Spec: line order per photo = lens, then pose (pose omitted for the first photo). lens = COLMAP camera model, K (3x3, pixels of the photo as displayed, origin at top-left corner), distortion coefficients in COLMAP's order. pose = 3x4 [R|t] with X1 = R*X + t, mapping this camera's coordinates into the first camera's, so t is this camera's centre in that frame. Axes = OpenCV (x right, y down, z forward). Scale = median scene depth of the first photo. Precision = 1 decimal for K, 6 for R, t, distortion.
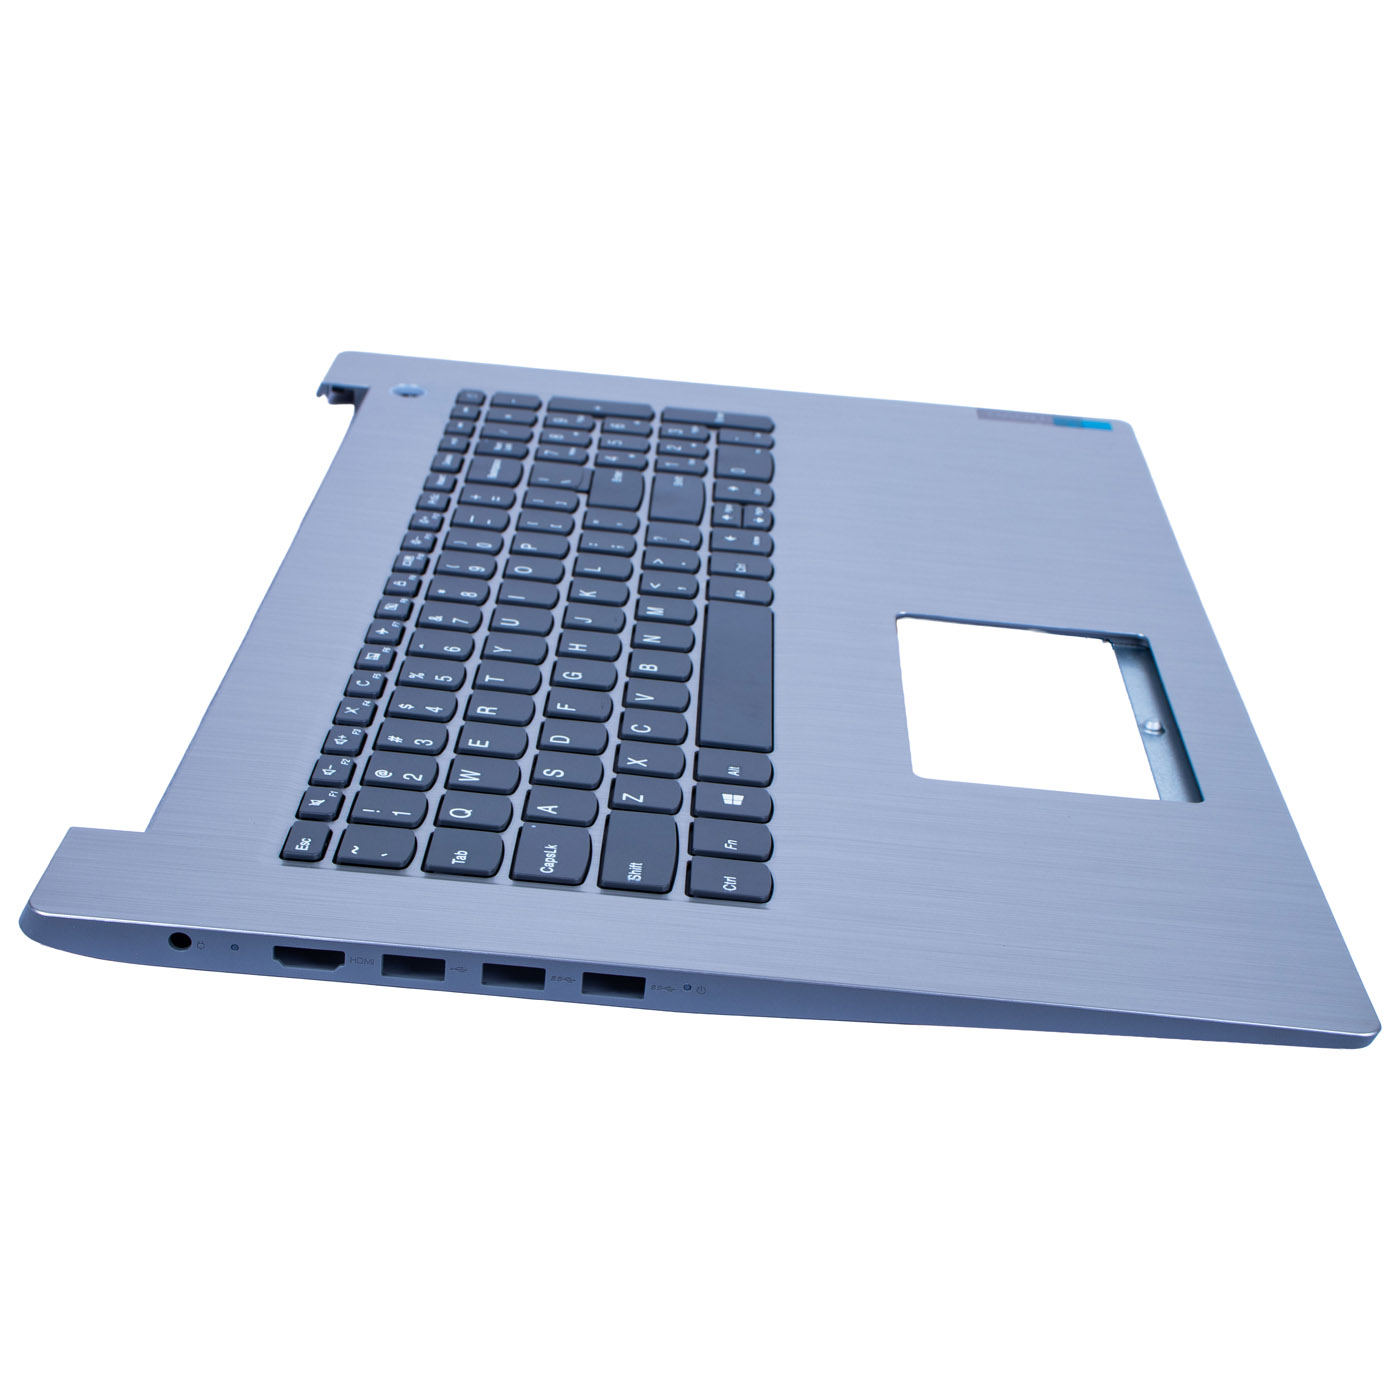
lens RADIAL K [[2528.2, 0, 700.0], [0, 2528.2, 700.0], [0, 0, 1]] dist [0.021428, 0.029785]
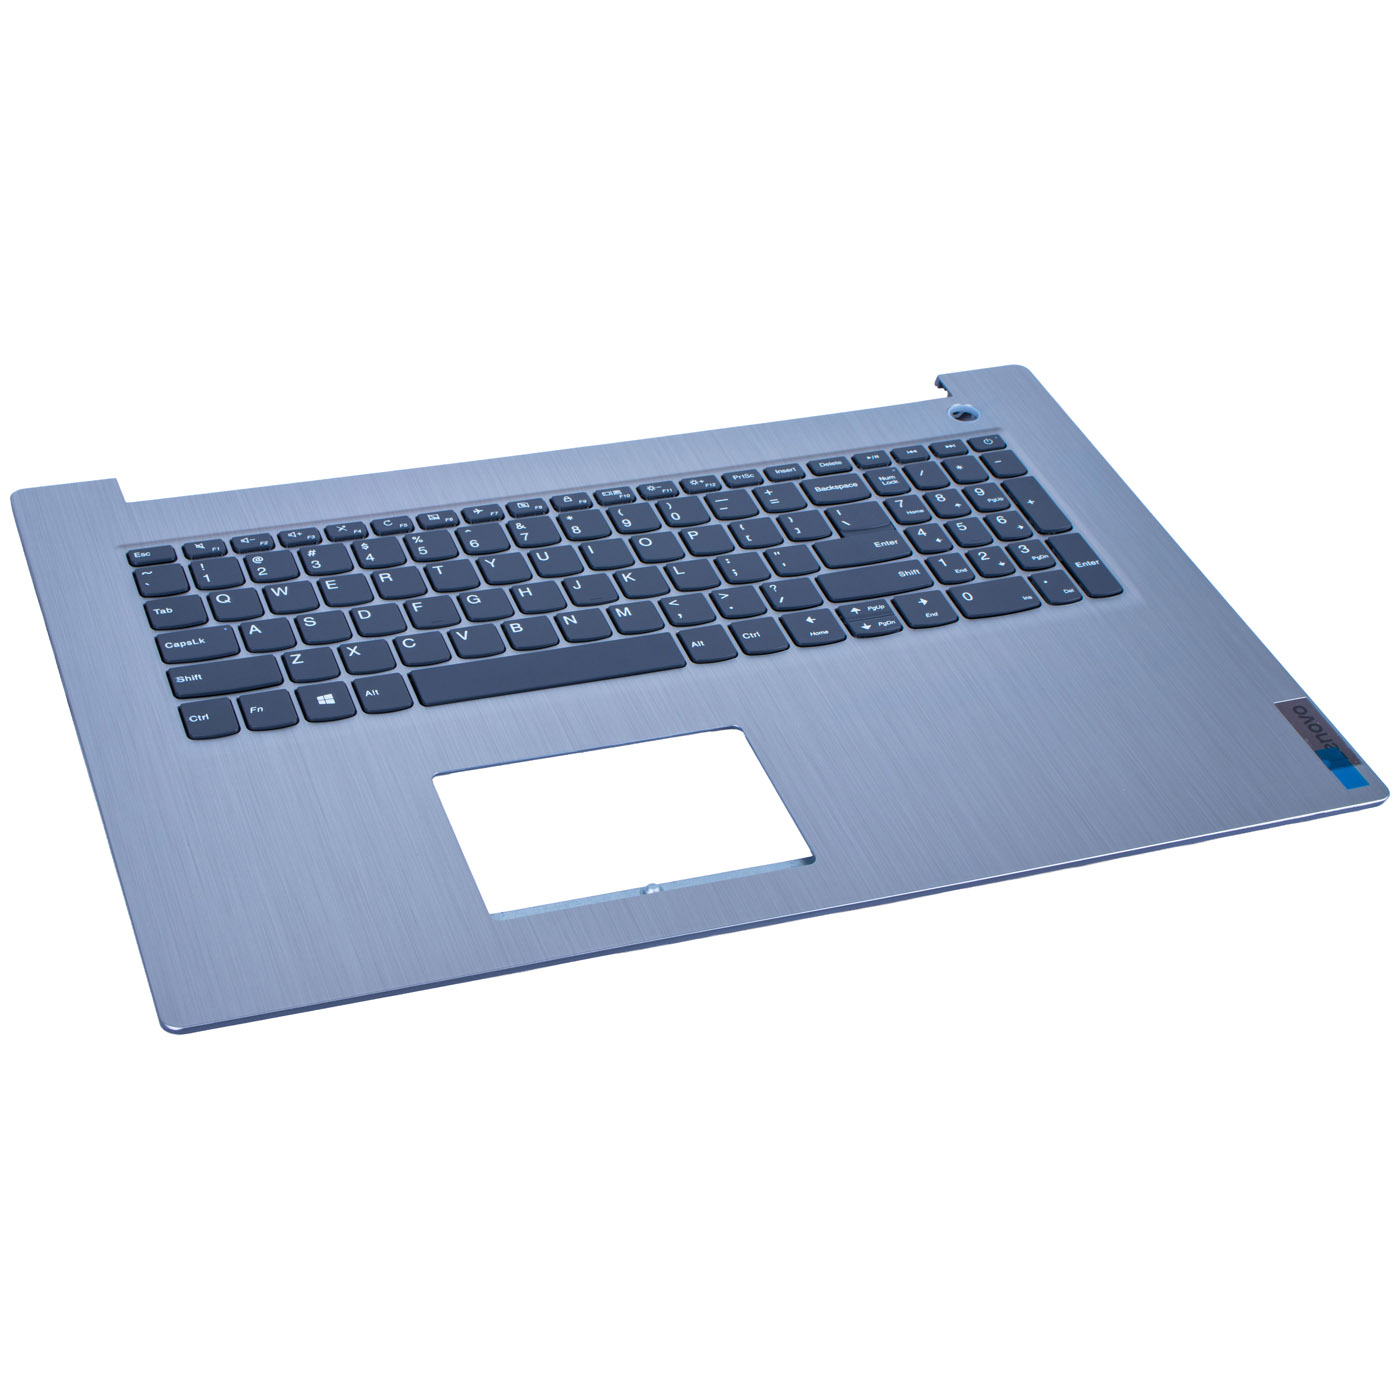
lens RADIAL K [[2790.8, 0, 650.9], [0, 2790.8, 696.6], [0, 0, 1]] dist [0.111220, 0.302449]
pose [[0.360086, 0.525729, -0.770679, 1.062794], [-0.421555, 0.828640, 0.368304, -0.509059], [0.832244, 0.192262, 0.520006, 0.283109]]
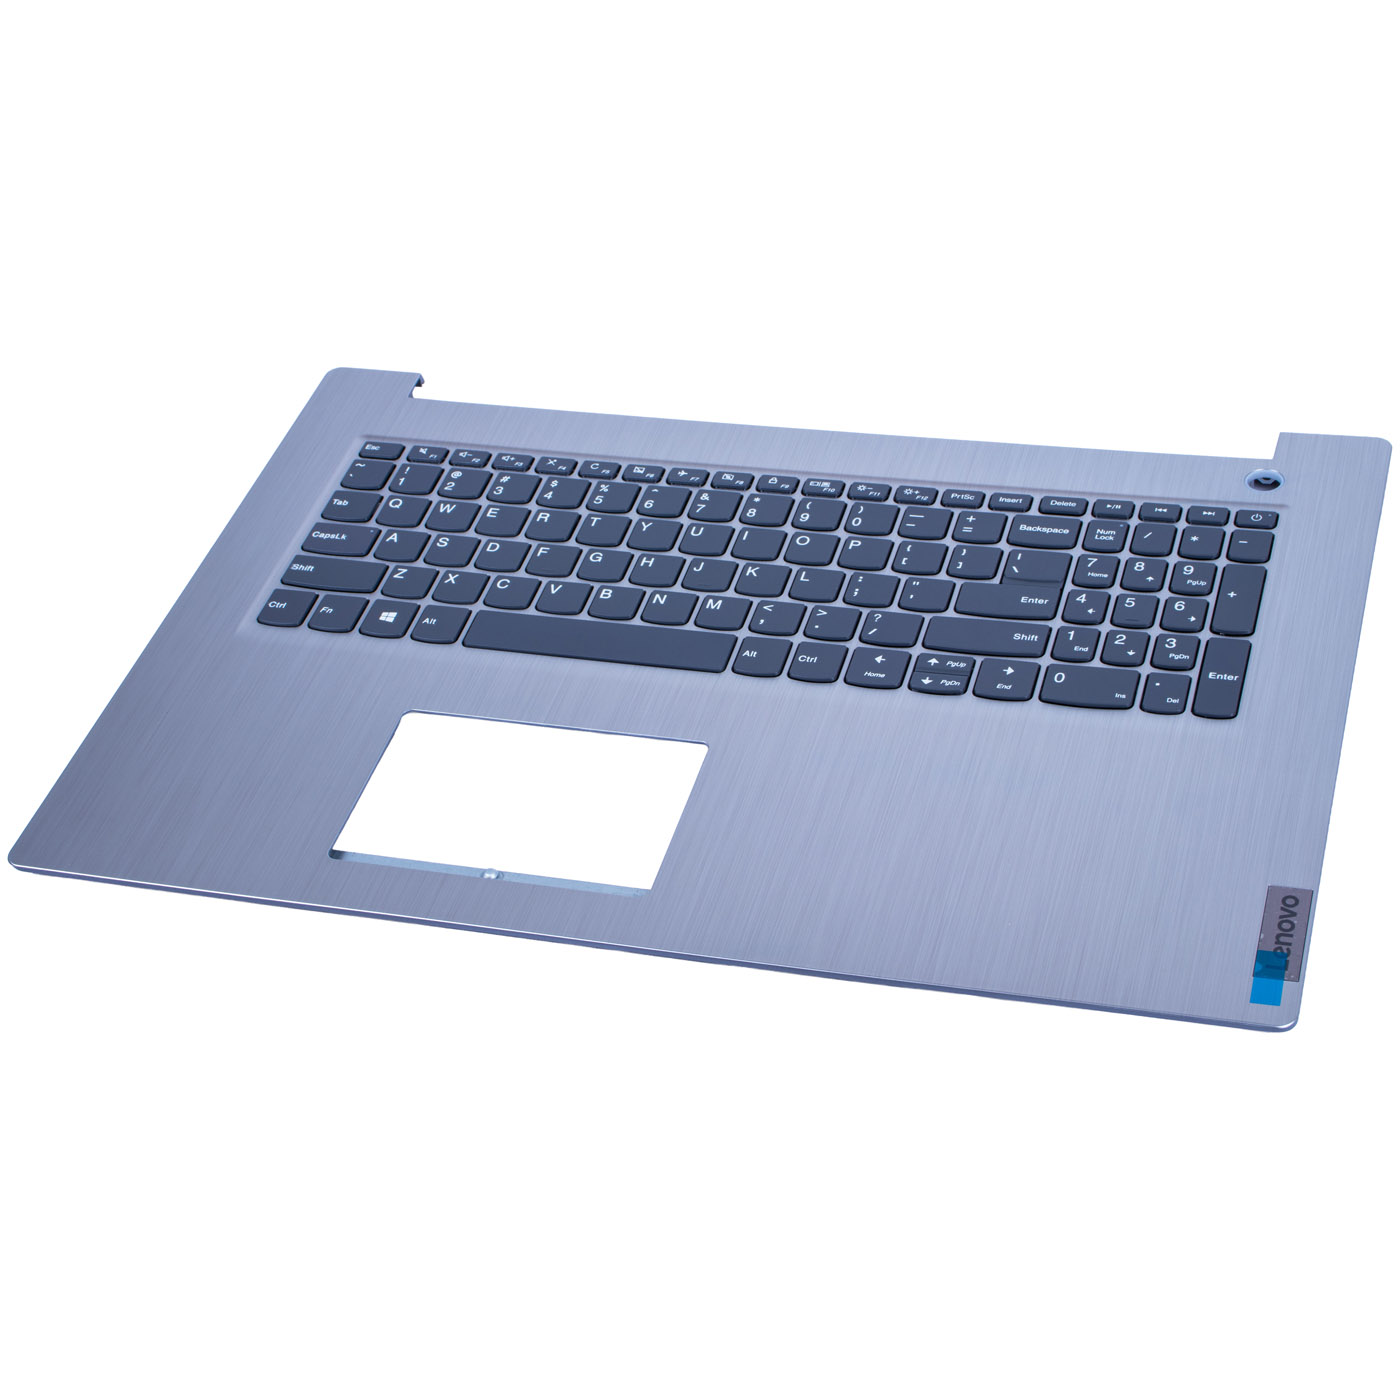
lens RADIAL K [[2790.8, 0, 650.9], [0, 2790.8, 696.6], [0, 0, 1]] dist [0.111220, 0.302449]
pose [[-0.271928, 0.584718, -0.764303, 1.039812], [-0.302703, 0.701943, 0.644707, -0.856848], [0.913469, 0.406671, -0.013882, 0.983556]]
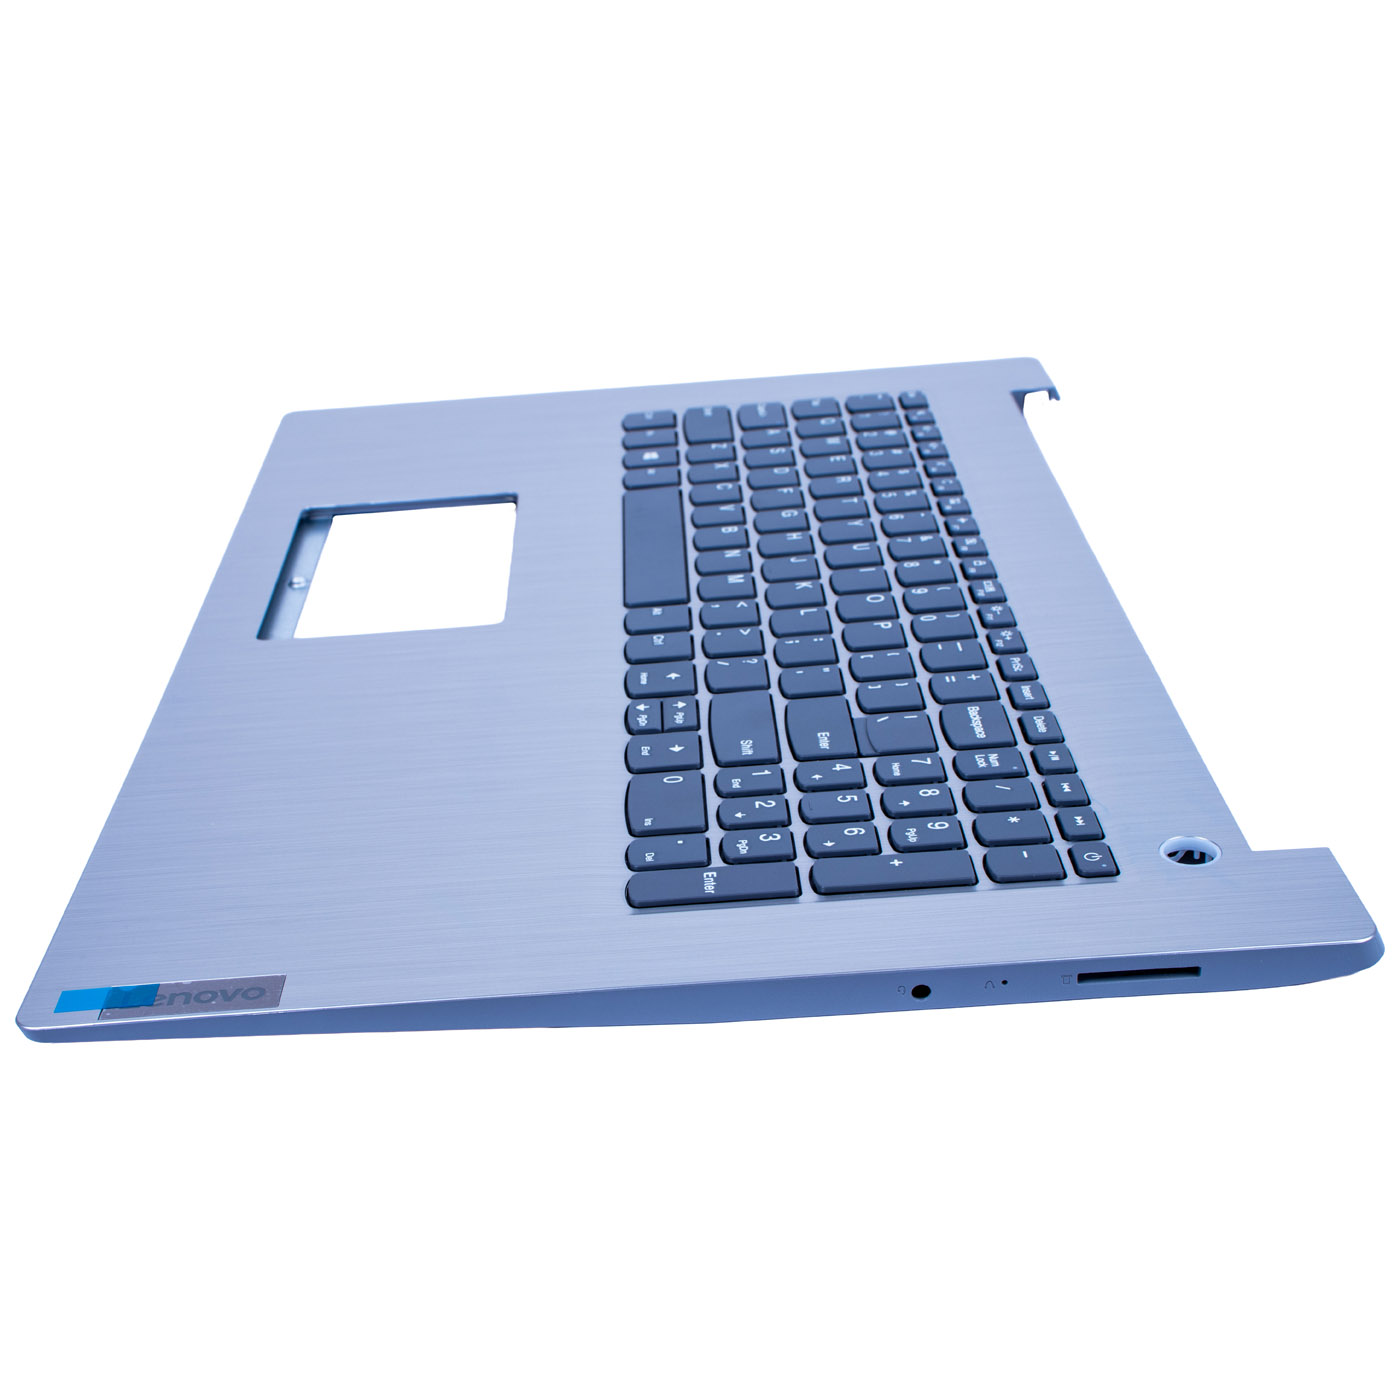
lens RADIAL K [[2198.0, 0, 633.5], [0, 2198.0, 700.1], [0, 0, 1]] dist [-0.007359, -0.032832]
pose [[-0.999279, 0.001787, -0.037929, 0.058469], [-0.027887, 0.643392, 0.765029, -0.686568], [0.025770, 0.765535, -0.642878, 1.586839]]
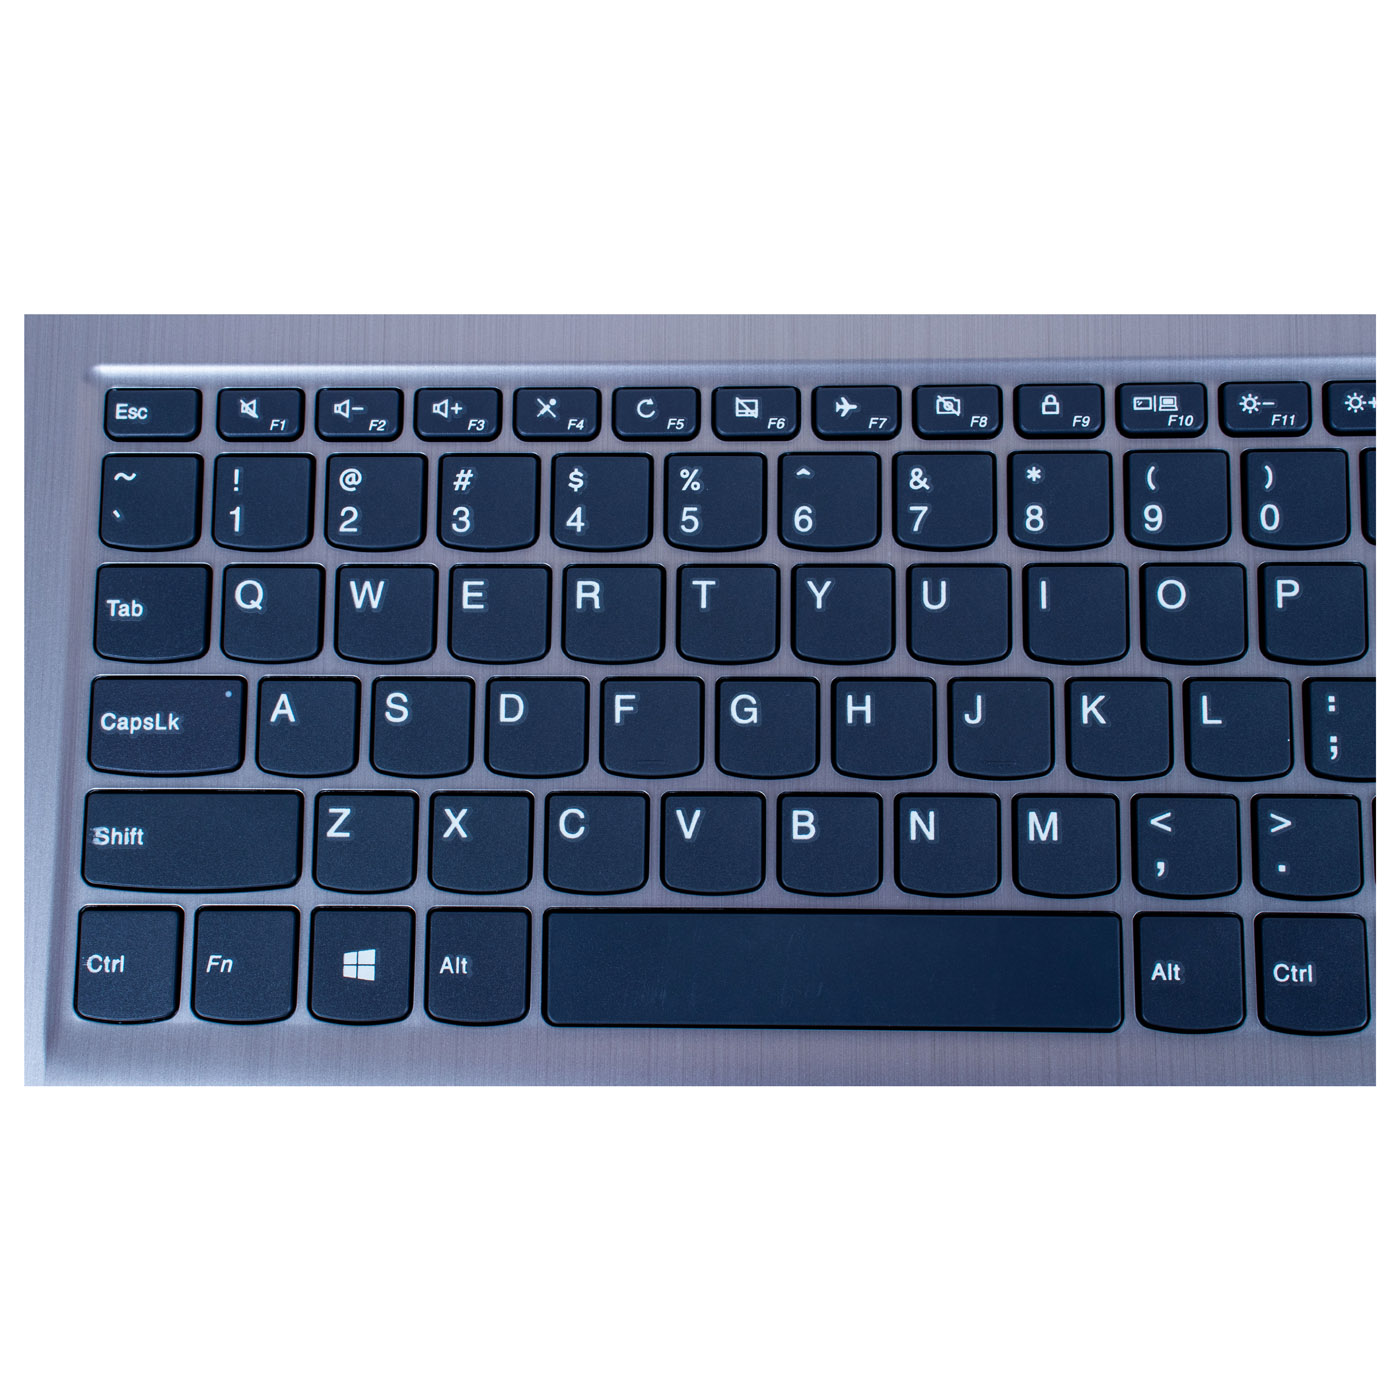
lens RADIAL K [[2751.4, 0, 678.1], [0, 2751.4, 604.4], [0, 0, 1]] dist [0.092259, 0.245047]
pose [[0.011805, 0.965639, -0.259619, 0.096575], [-0.342927, 0.247801, 0.906088, -0.589706], [0.939288, 0.078334, 0.334068, 0.681540]]
